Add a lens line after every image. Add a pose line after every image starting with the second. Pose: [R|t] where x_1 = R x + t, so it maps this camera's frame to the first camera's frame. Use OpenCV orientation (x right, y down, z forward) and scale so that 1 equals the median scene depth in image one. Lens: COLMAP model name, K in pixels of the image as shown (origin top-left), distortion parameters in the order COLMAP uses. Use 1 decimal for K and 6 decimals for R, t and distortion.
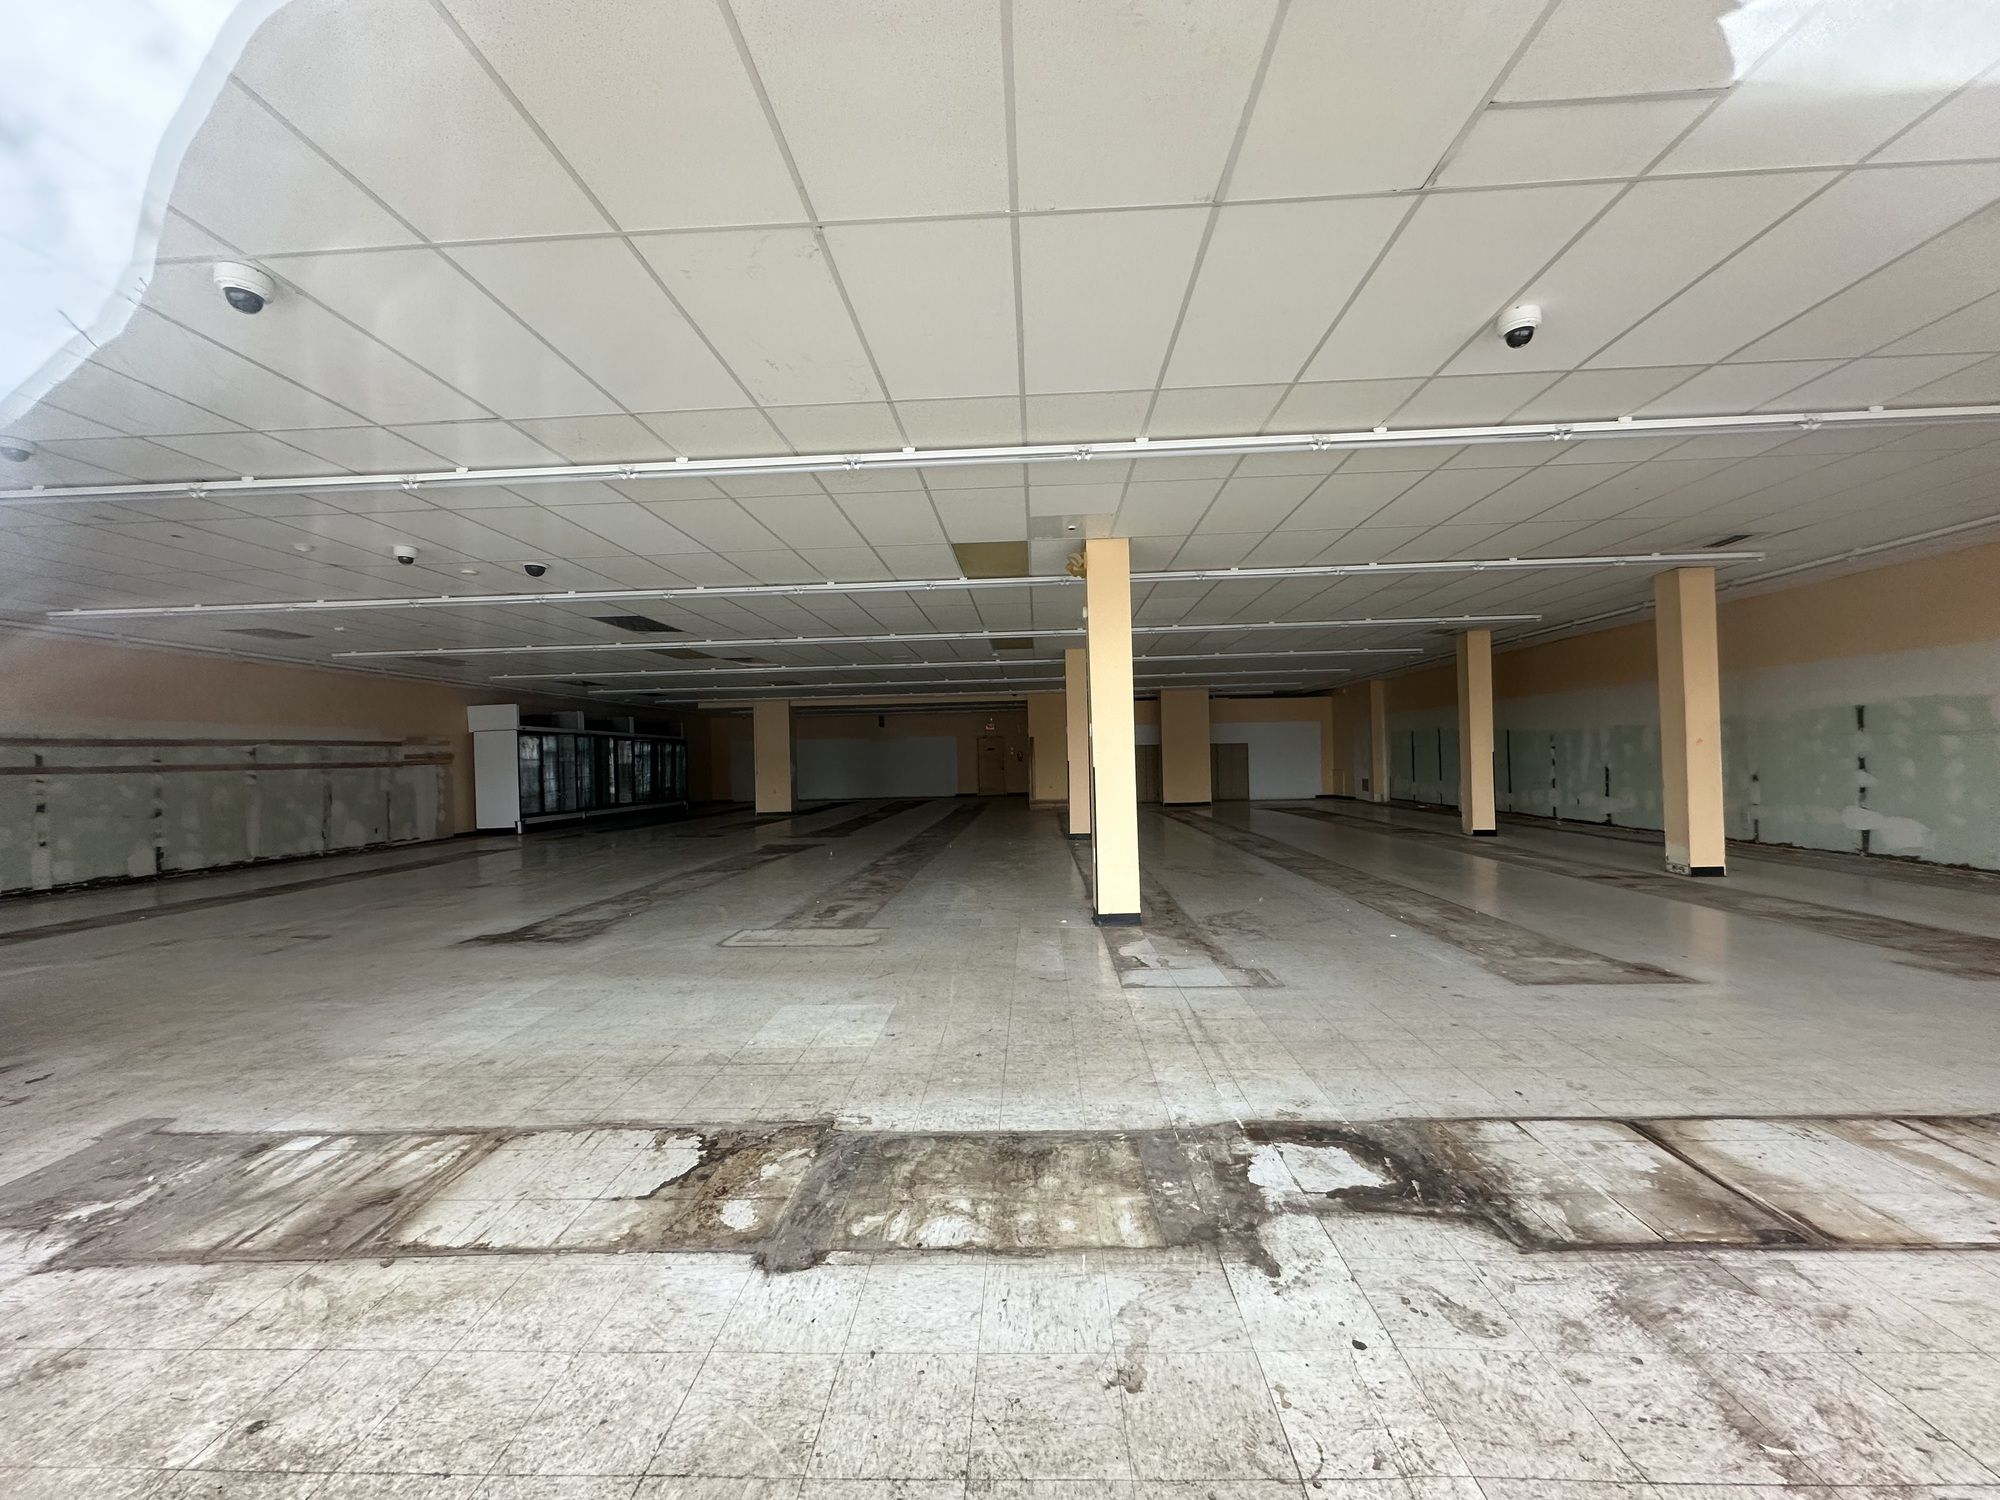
lens RADIAL K [[786.9, 0, 1000.0], [0, 786.9, 750.0], [0, 0, 1]] dist [-0.001863, 0.000428]
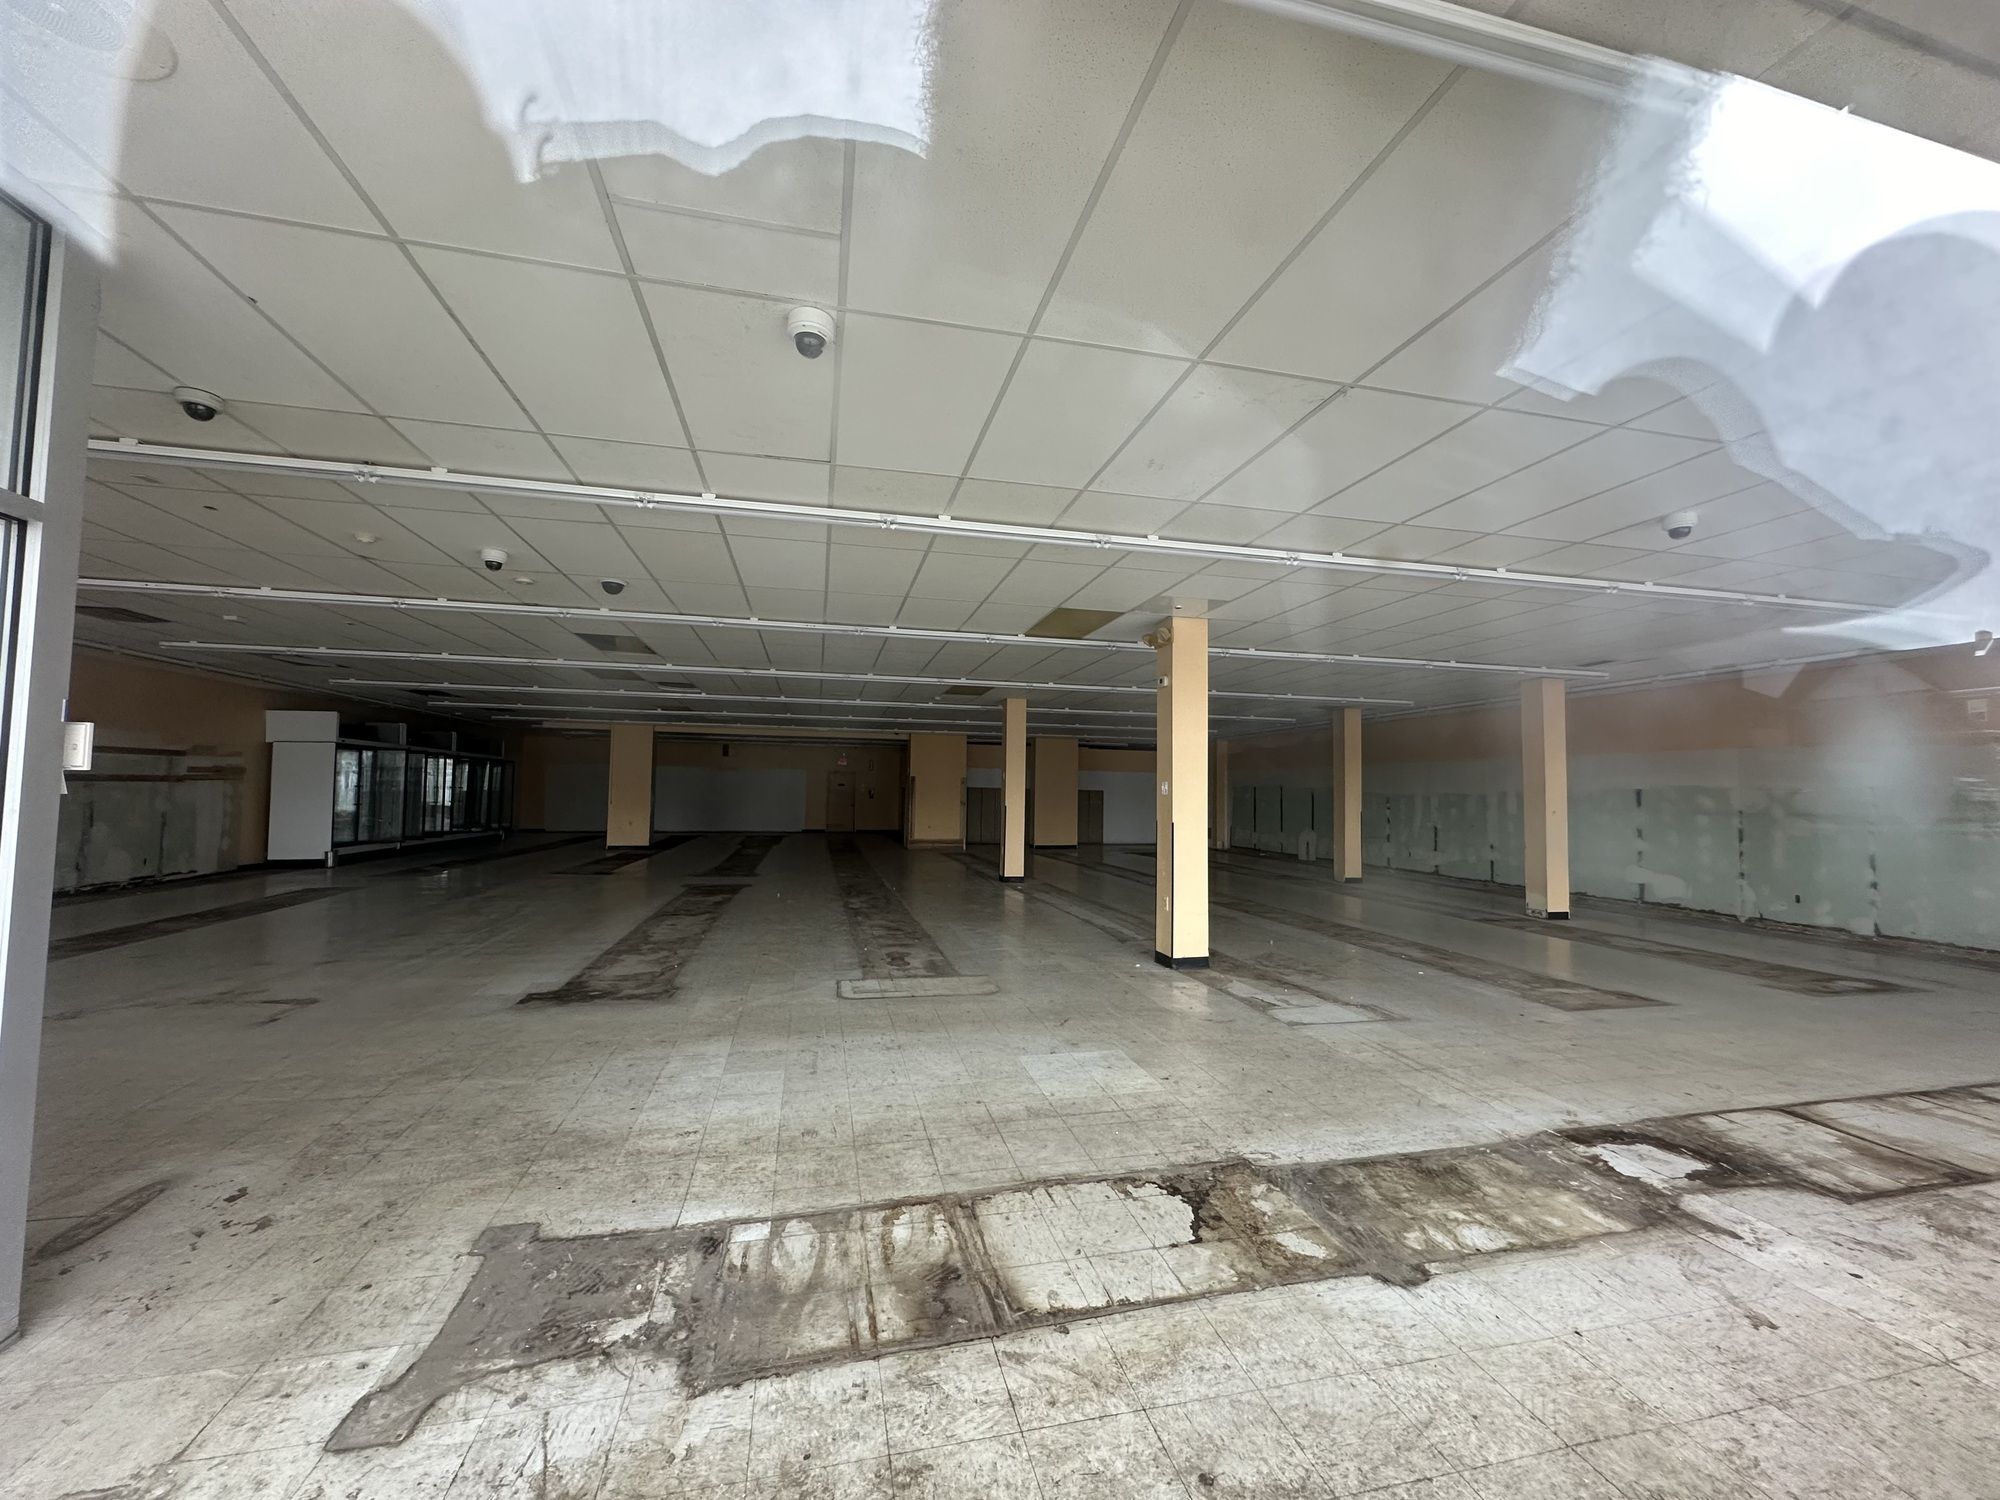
lens RADIAL K [[786.9, 0, 1000.0], [0, 786.9, 750.0], [0, 0, 1]] dist [-0.001863, 0.000428]
pose [[0.962274, 0.054194, 0.266630, -0.893650], [-0.042216, 0.997834, -0.050455, -0.029376], [-0.268786, 0.037295, 0.962478, 0.013330]]
